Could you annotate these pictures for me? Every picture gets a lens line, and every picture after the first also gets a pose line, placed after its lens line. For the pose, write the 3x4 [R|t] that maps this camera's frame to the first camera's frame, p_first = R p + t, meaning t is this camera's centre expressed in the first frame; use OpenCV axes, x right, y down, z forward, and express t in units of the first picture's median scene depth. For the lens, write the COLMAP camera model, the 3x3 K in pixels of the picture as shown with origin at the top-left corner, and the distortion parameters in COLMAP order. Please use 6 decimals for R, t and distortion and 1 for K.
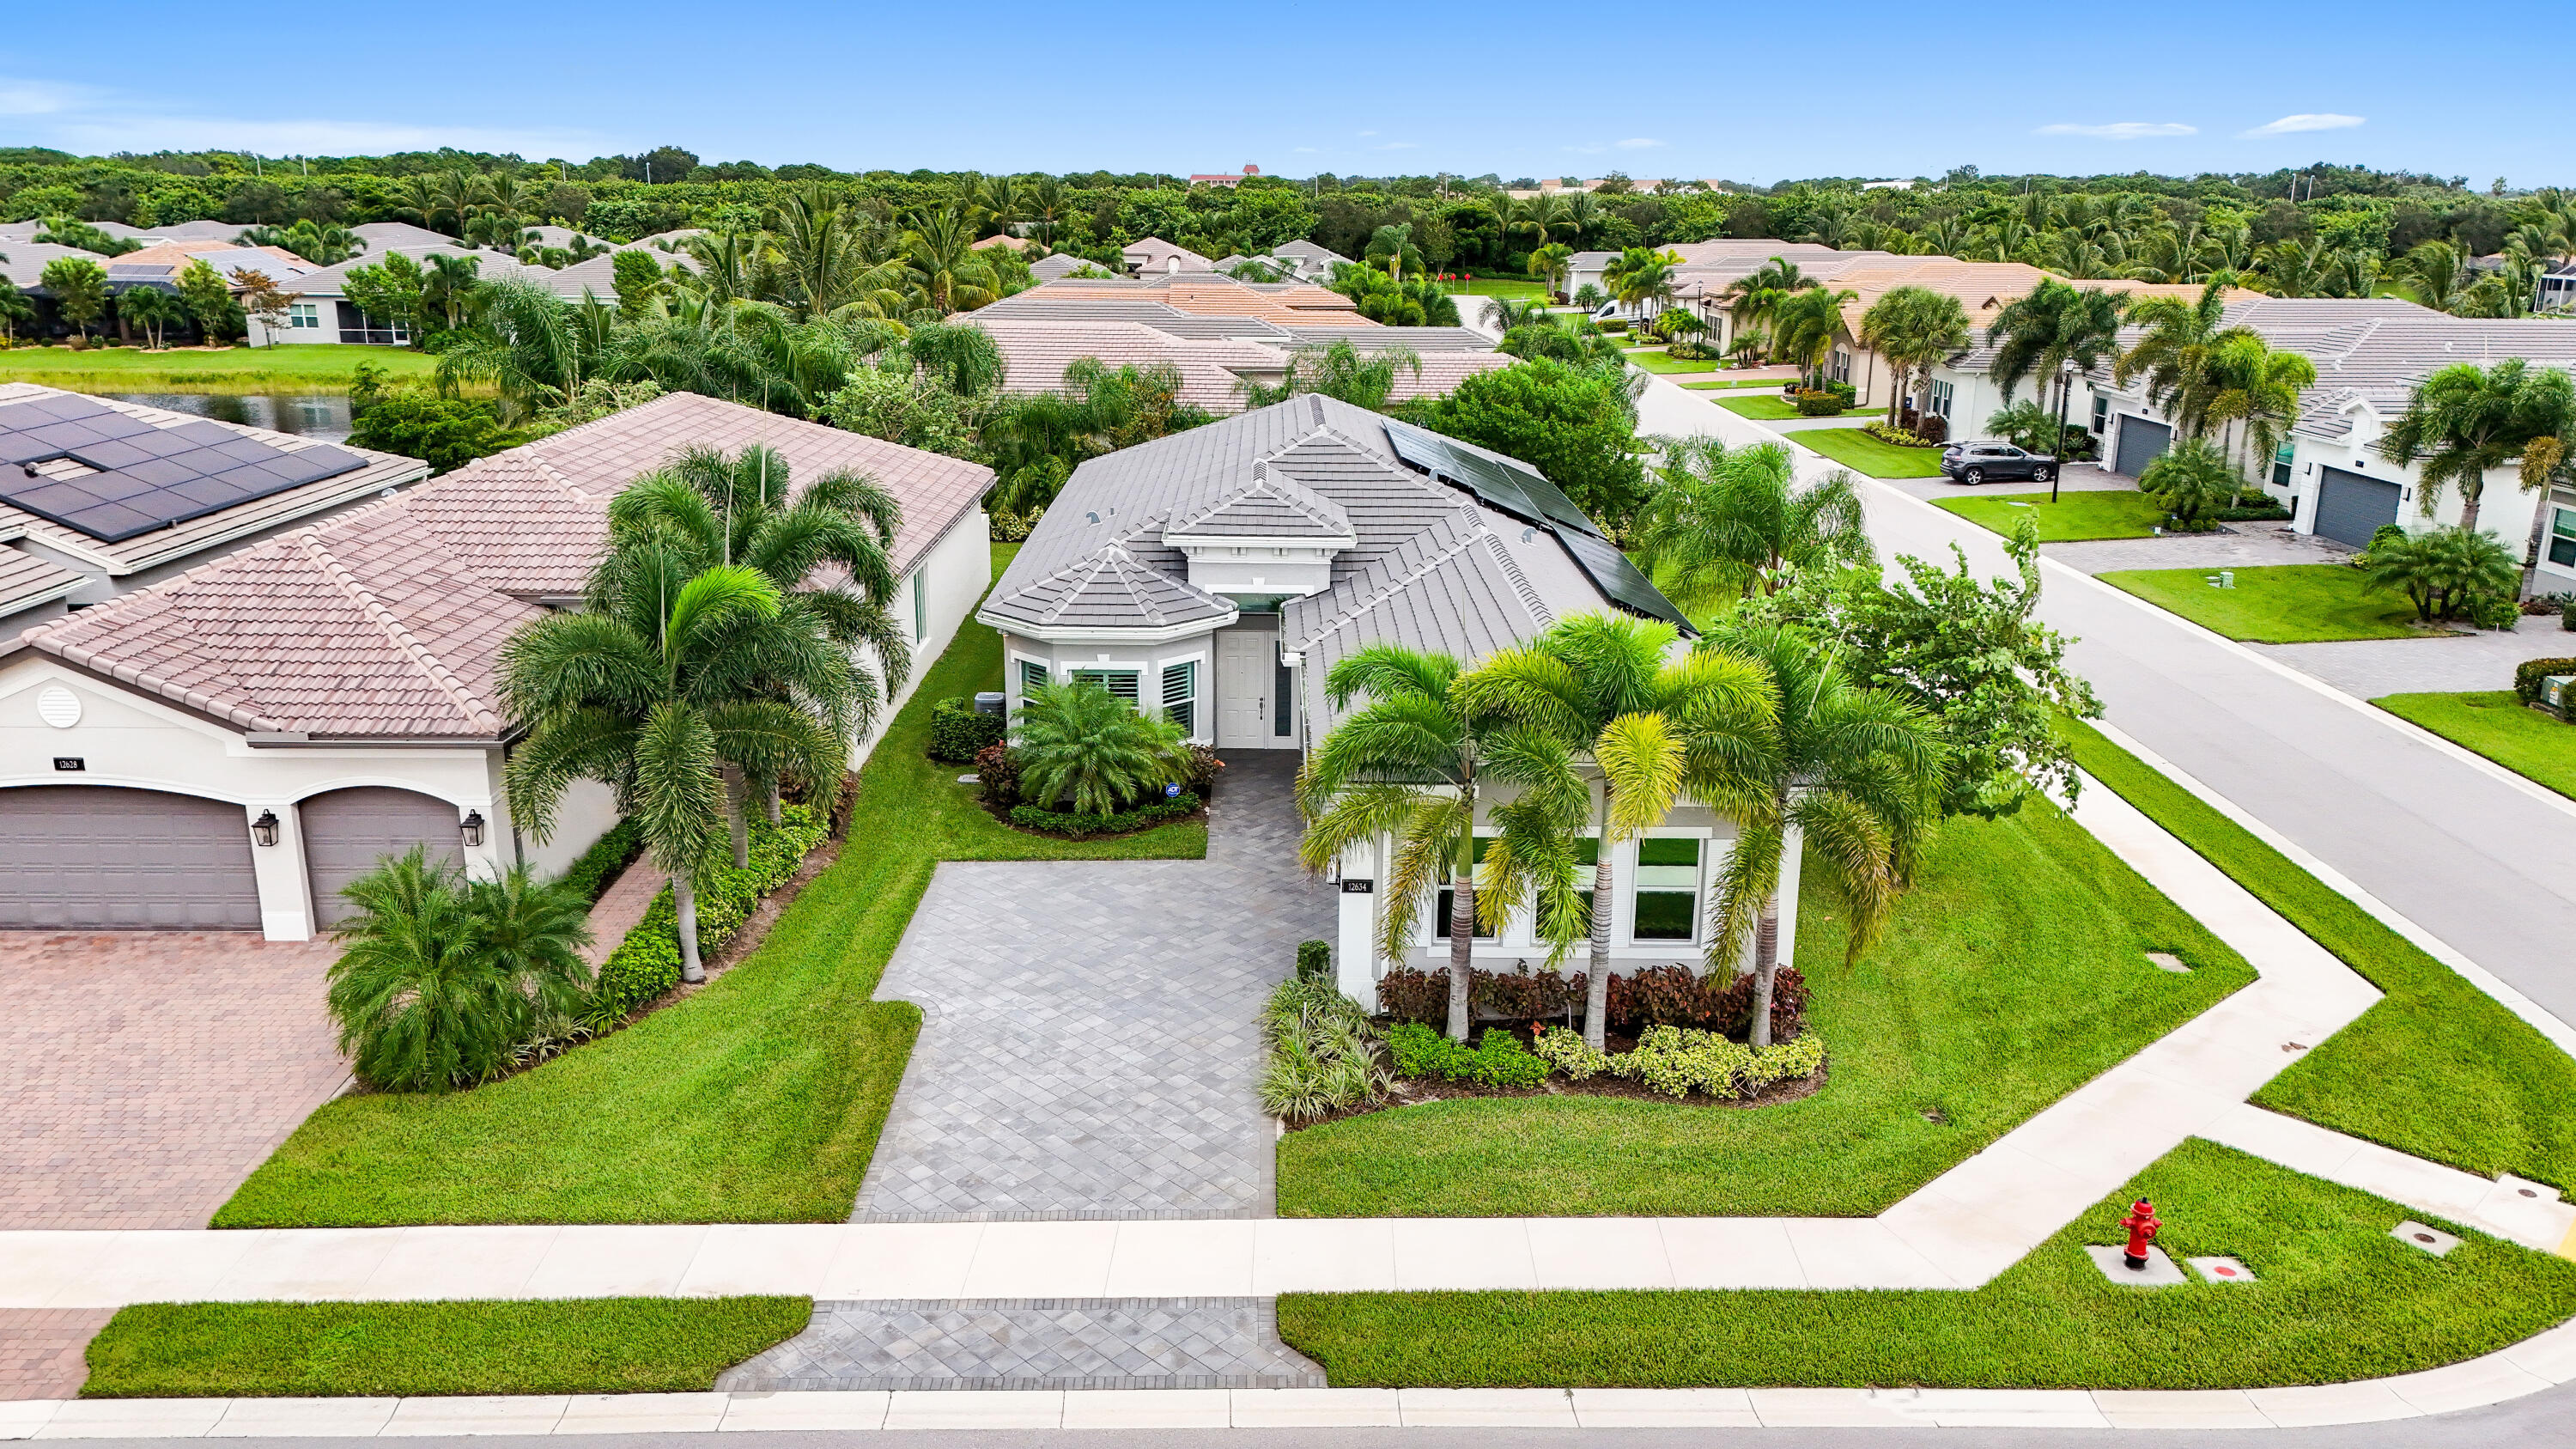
lens RADIAL K [[1886.2, 0, 1288.0], [0, 1886.2, 724.5], [0, 0, 1]] dist [0.081551, -0.102119]
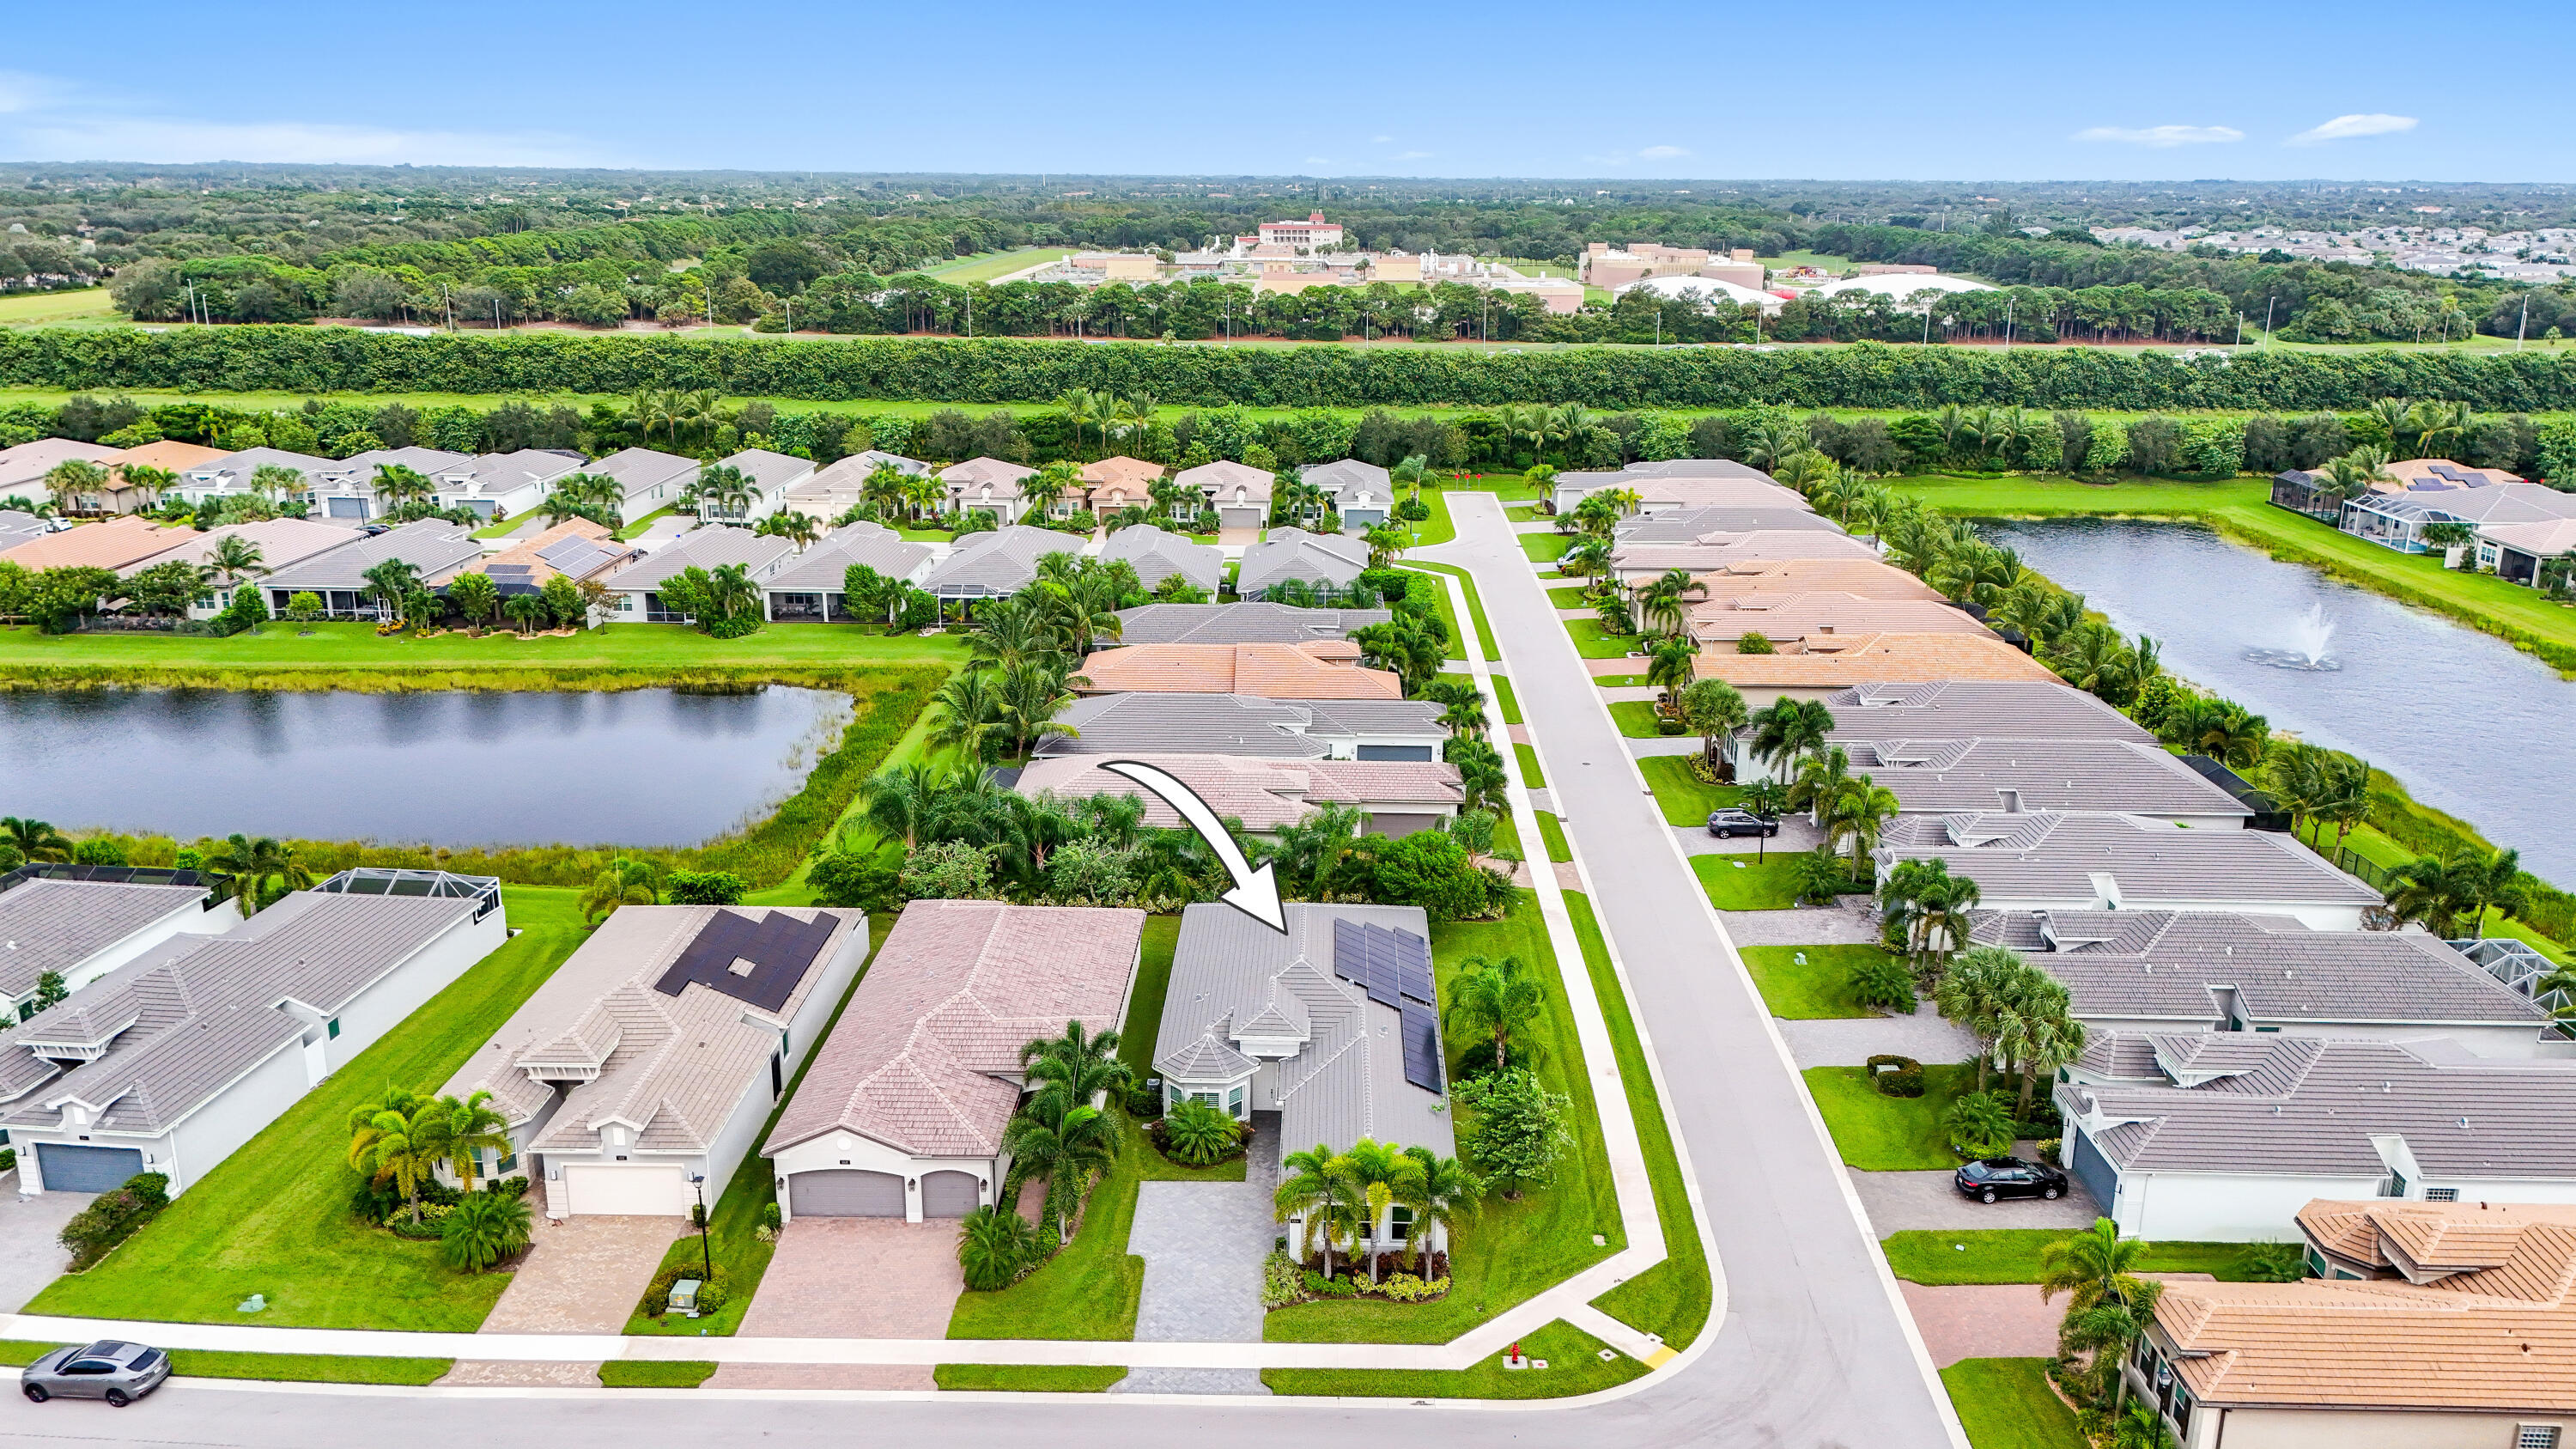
lens RADIAL K [[1886.2, 0, 1288.0], [0, 1886.2, 724.5], [0, 0, 1]] dist [0.081551, -0.102119]
pose [[0.999347, 0.006256, -0.035583, 0.135184], [-0.005936, 0.999941, 0.009096, -0.765932], [0.035638, -0.008878, 0.999325, -2.076564]]
